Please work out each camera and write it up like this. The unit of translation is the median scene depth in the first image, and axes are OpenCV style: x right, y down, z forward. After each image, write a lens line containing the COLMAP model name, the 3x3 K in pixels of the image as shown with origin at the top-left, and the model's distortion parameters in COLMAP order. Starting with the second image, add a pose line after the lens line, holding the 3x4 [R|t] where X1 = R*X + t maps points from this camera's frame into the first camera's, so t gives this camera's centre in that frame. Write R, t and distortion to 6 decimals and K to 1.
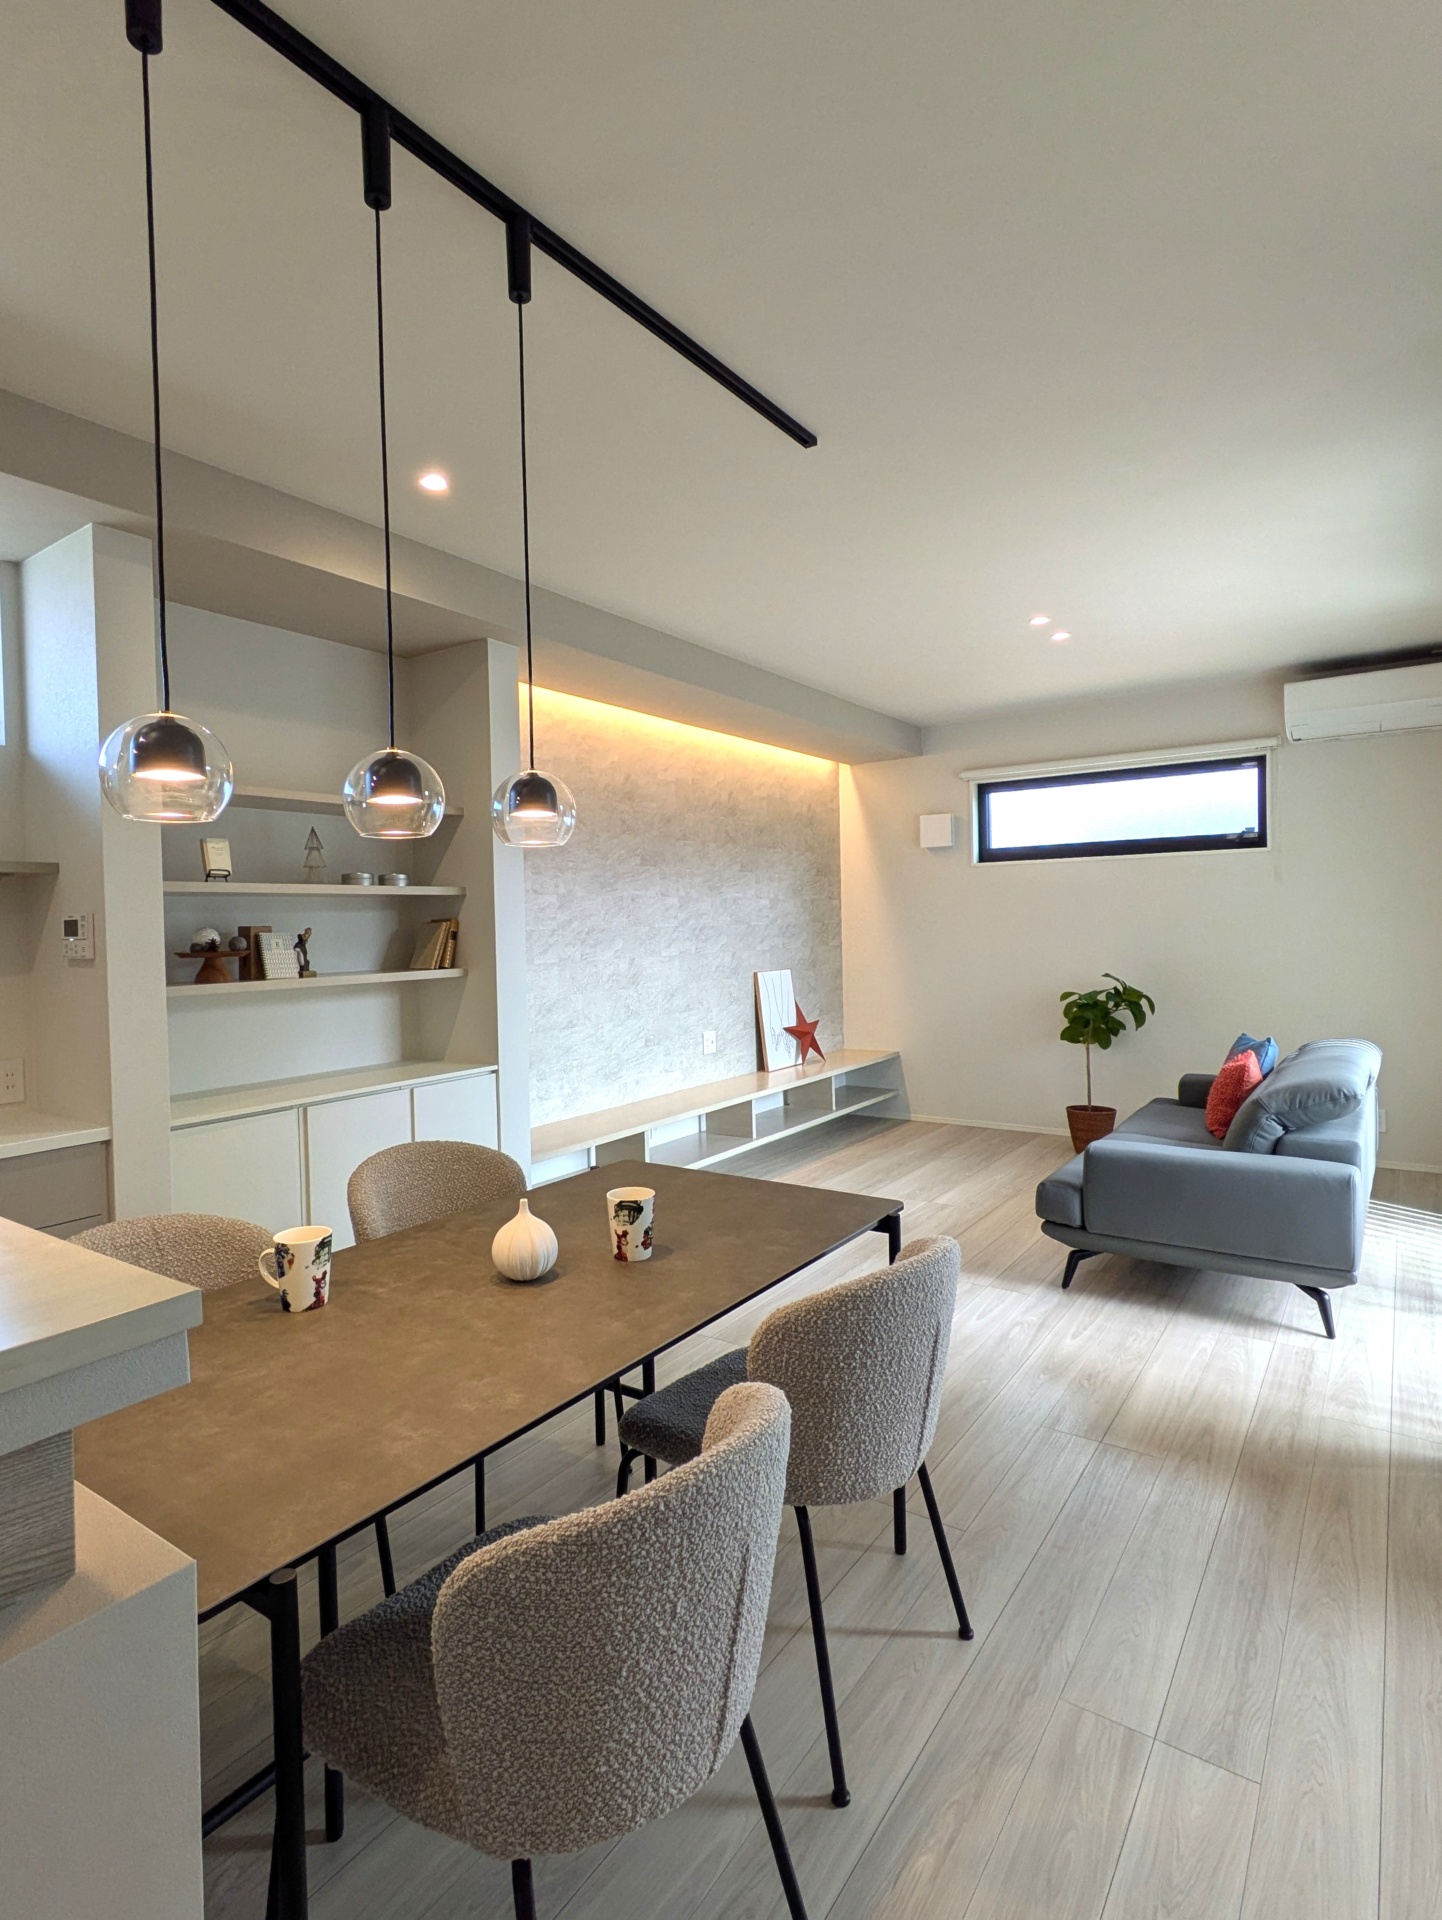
lens RADIAL K [[993.1, 0, 709.4], [0, 993.1, 953.2], [0, 0, 1]] dist [-0.001530, 0.000460]
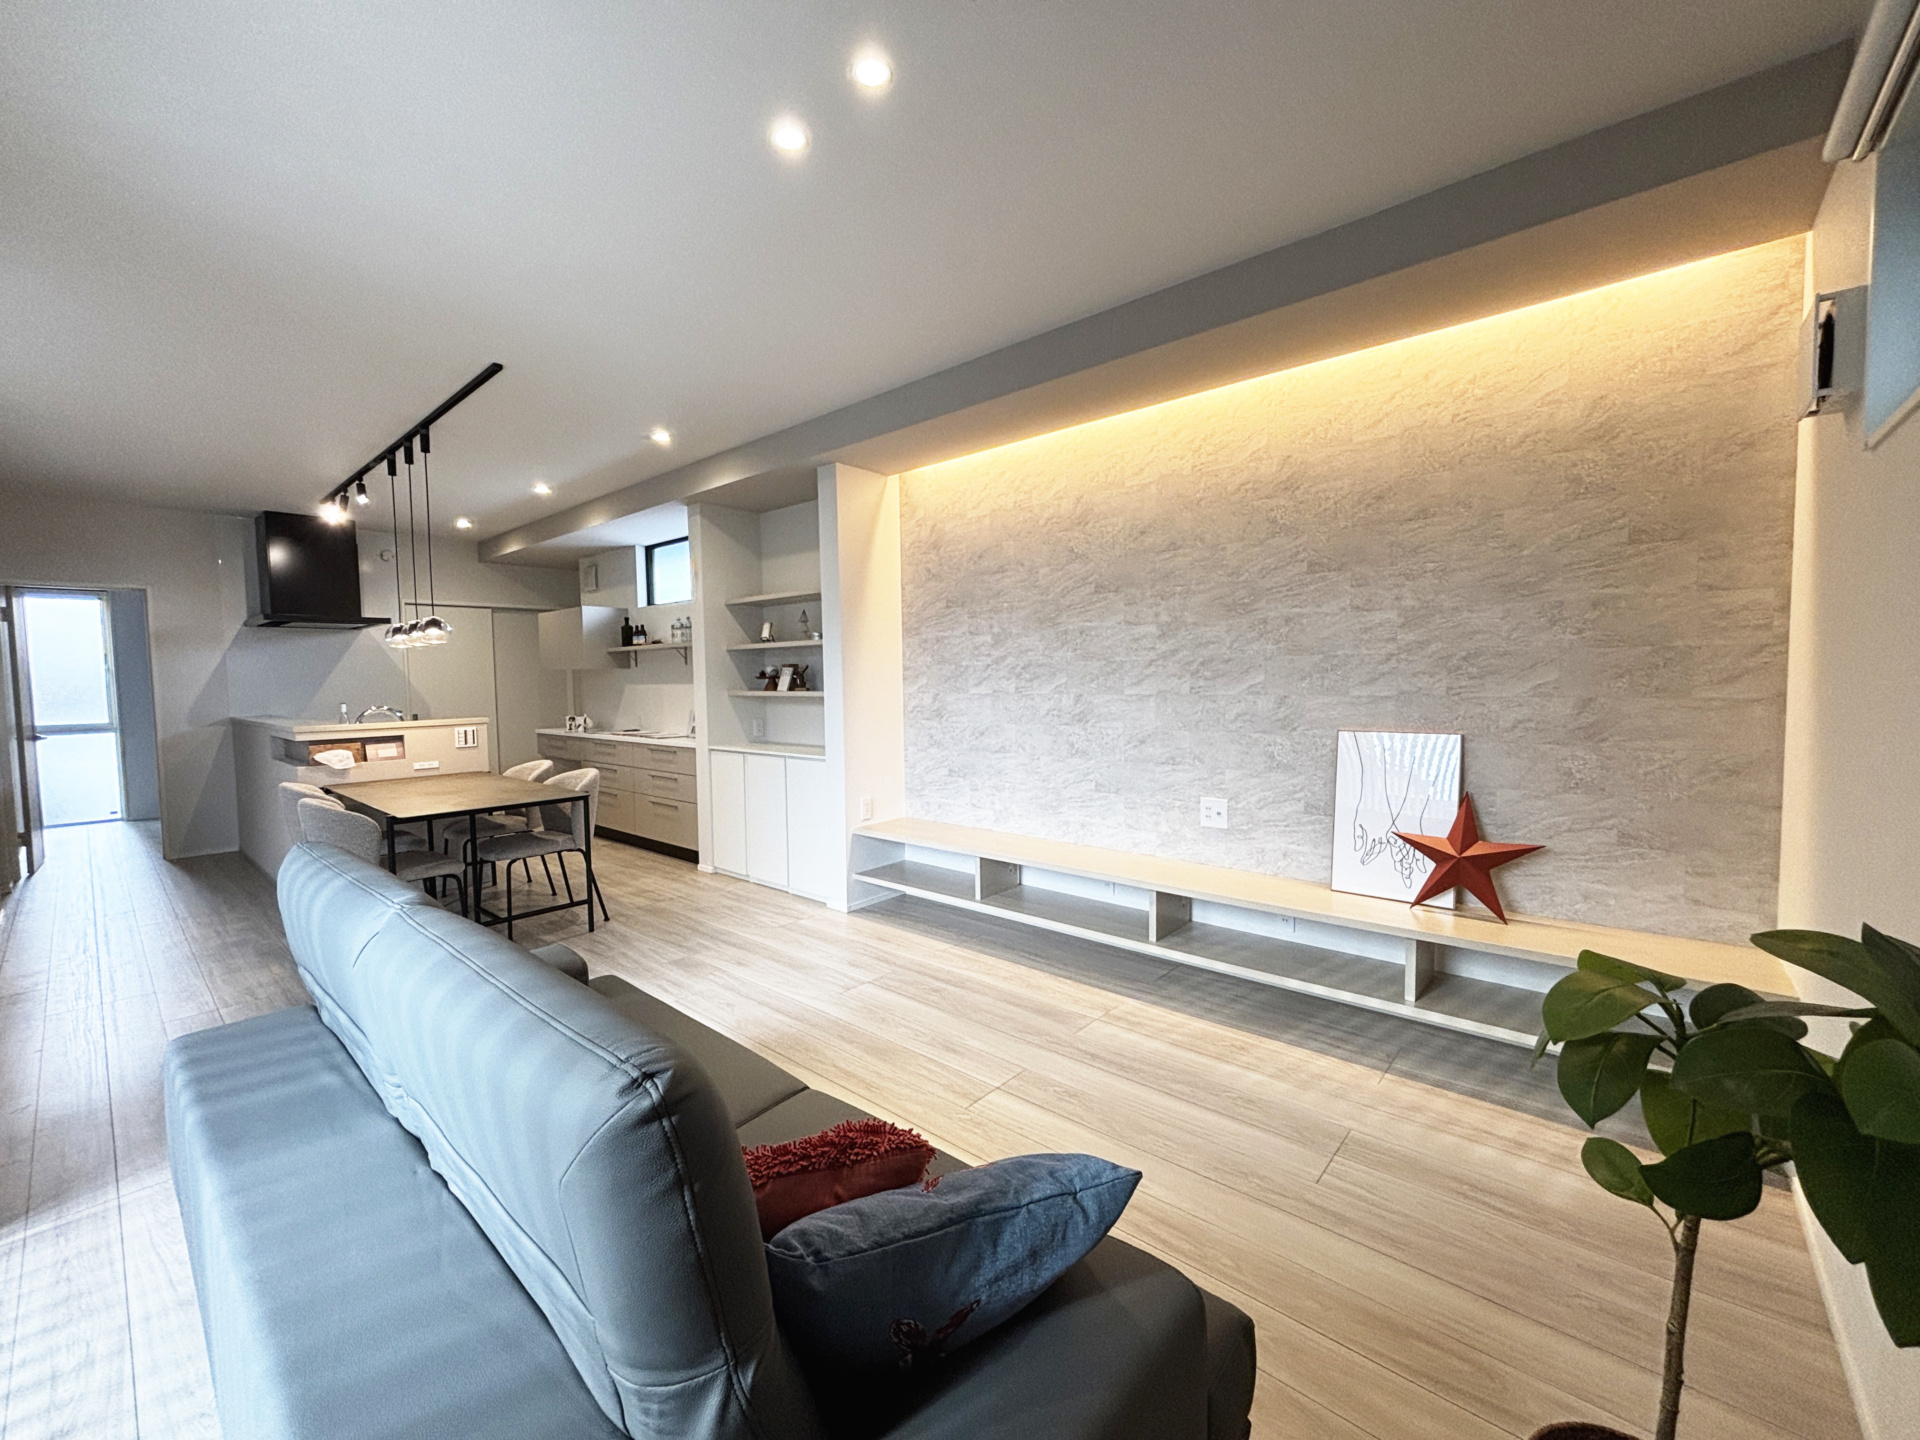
lens RADIAL K [[782.1, 0, 959.6], [0, 782.1, 714.4], [0, 0, 1]] dist [0.005767, 0.000055]
pose [[-0.112766, 0.088682, -0.989656, 0.888330], [-0.000987, 0.995999, 0.089363, -0.056027], [0.993621, 0.011054, -0.112228, 1.277241]]
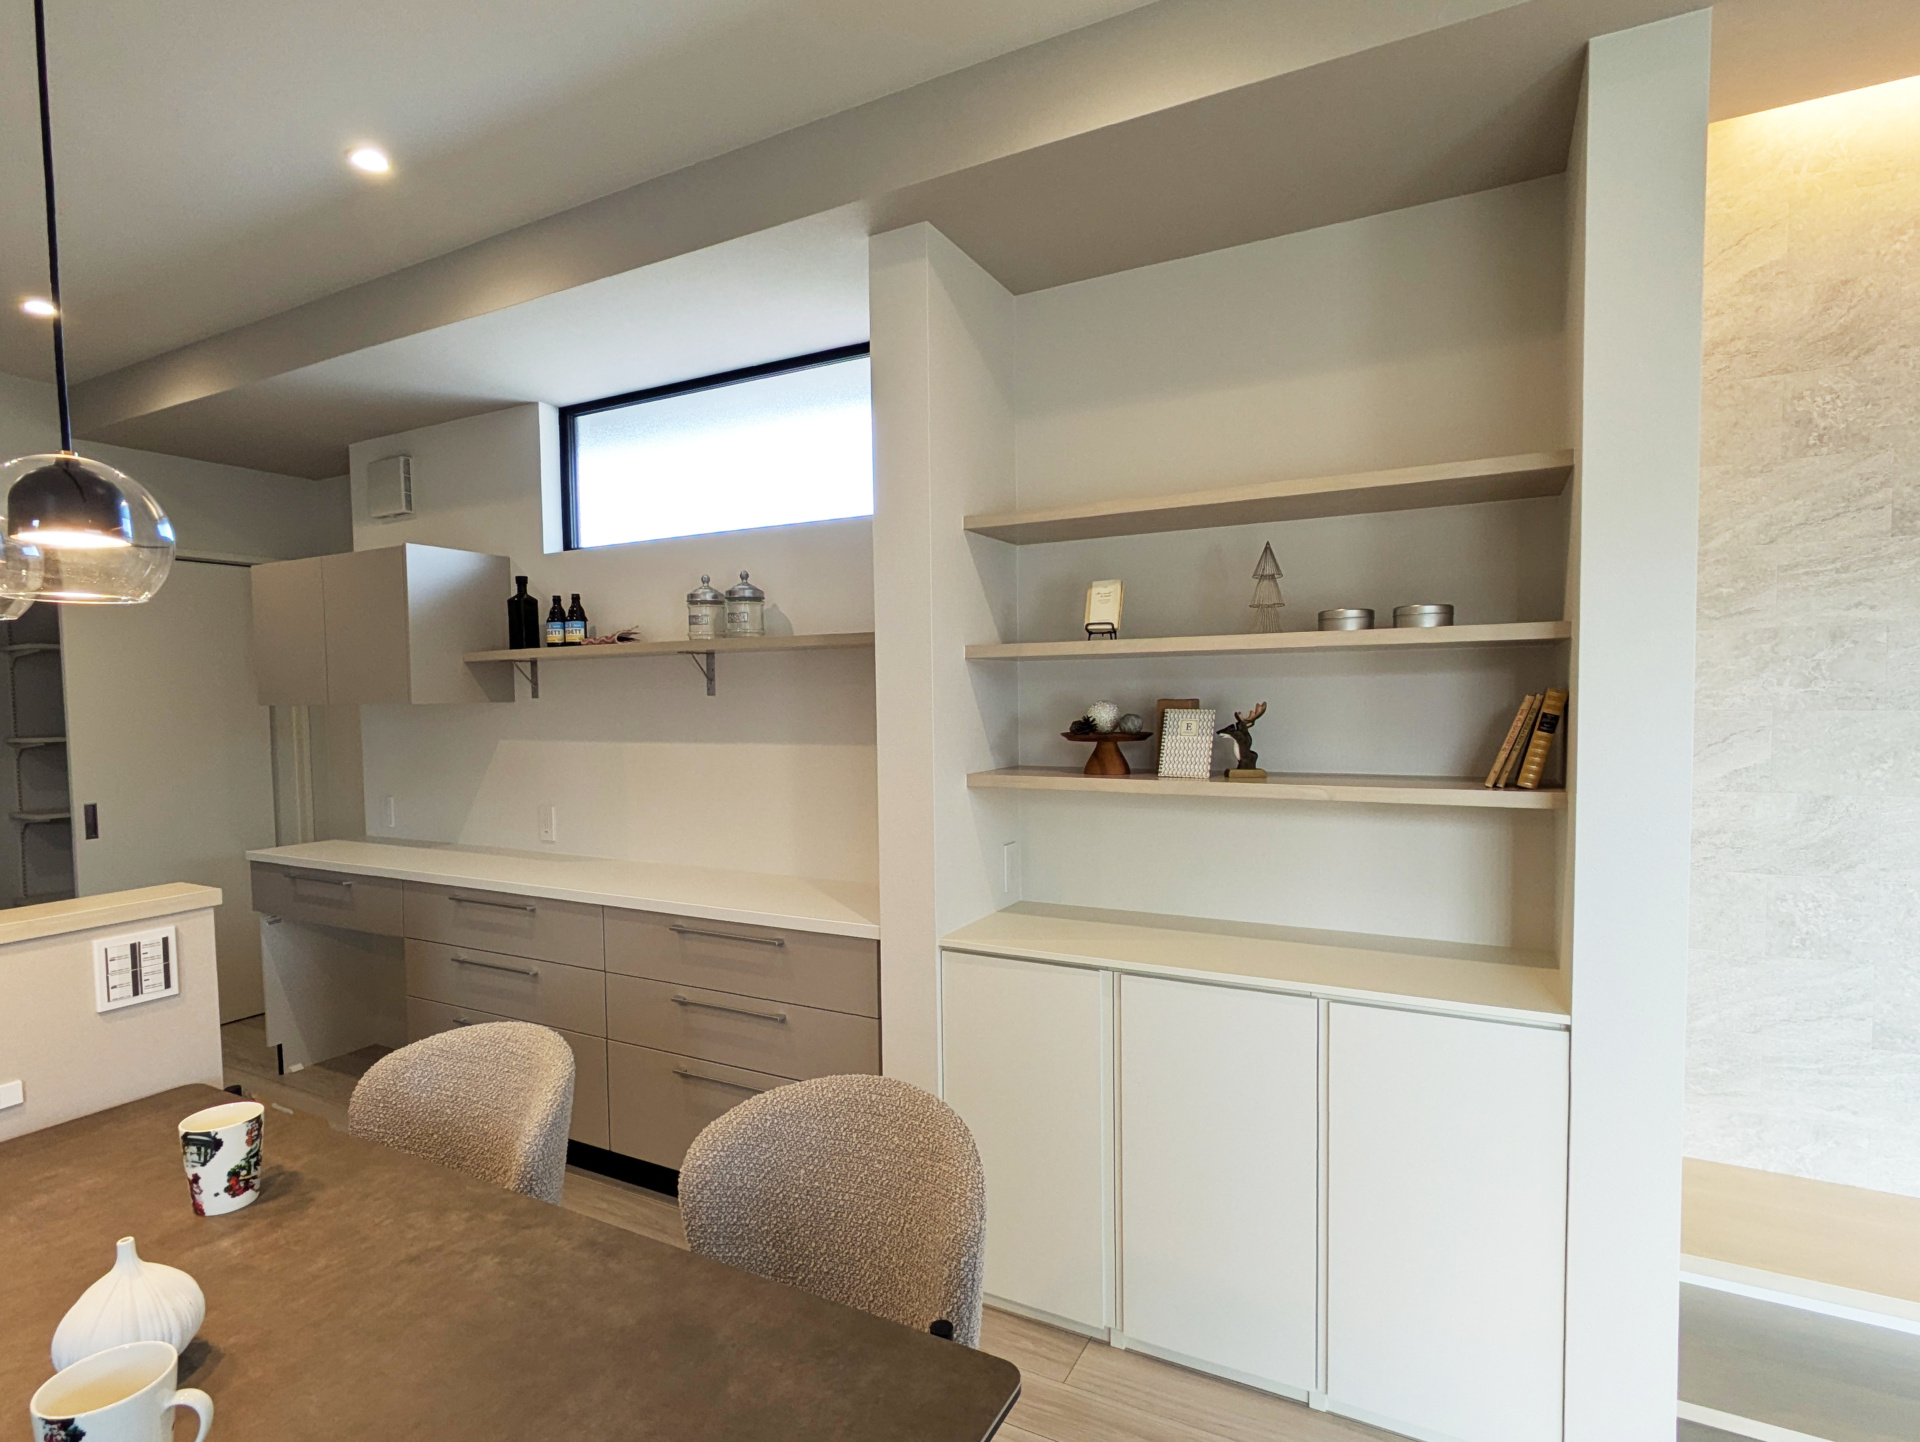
lens RADIAL K [[993.1, 0, 954.4], [0, 993.1, 740.9], [0, 0, 1]] dist [-0.001530, 0.000460]
pose [[0.112637, 0.081424, -0.990294, 0.185829], [-0.011201, 0.996678, 0.080675, -0.044190], [0.993573, 0.002005, 0.113175, 0.645136]]
